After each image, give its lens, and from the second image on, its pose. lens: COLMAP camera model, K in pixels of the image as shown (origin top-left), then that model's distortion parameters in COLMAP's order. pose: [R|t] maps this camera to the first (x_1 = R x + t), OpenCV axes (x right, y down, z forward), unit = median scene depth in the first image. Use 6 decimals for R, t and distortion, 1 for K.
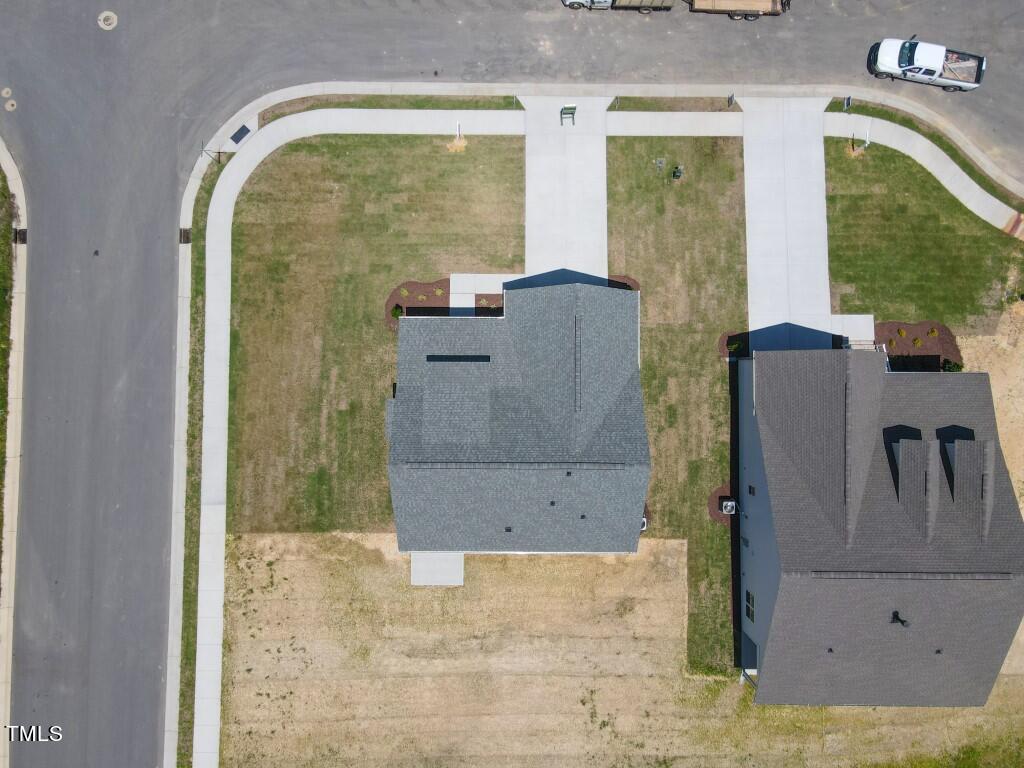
lens RADIAL K [[747.6, 0, 507.9], [0, 747.6, 384.8], [0, 0, 1]] dist [0.014532, -0.001163]
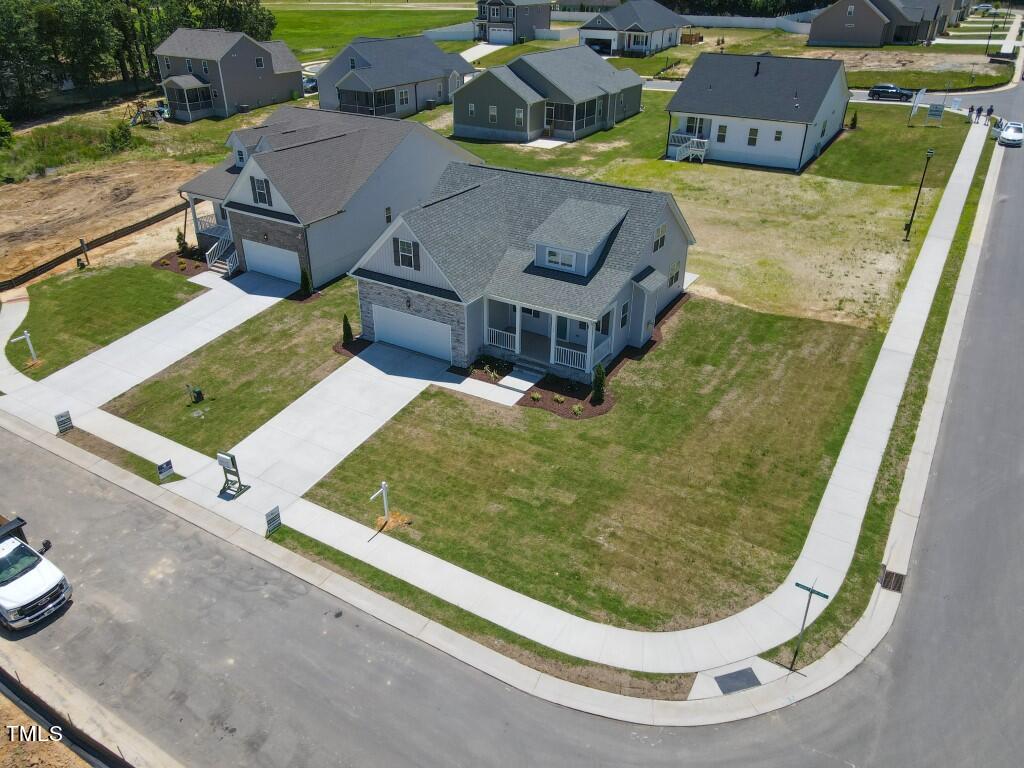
lens RADIAL K [[747.2, 0, 505.0], [0, 747.2, 385.7], [0, 0, 1]] dist [0.002749, 0.038051]
pose [[-0.851268, -0.258966, 0.456377, -0.404359], [0.524731, -0.419510, 0.740721, -0.692537], [-0.000367, 0.870027, 0.493003, 0.611323]]
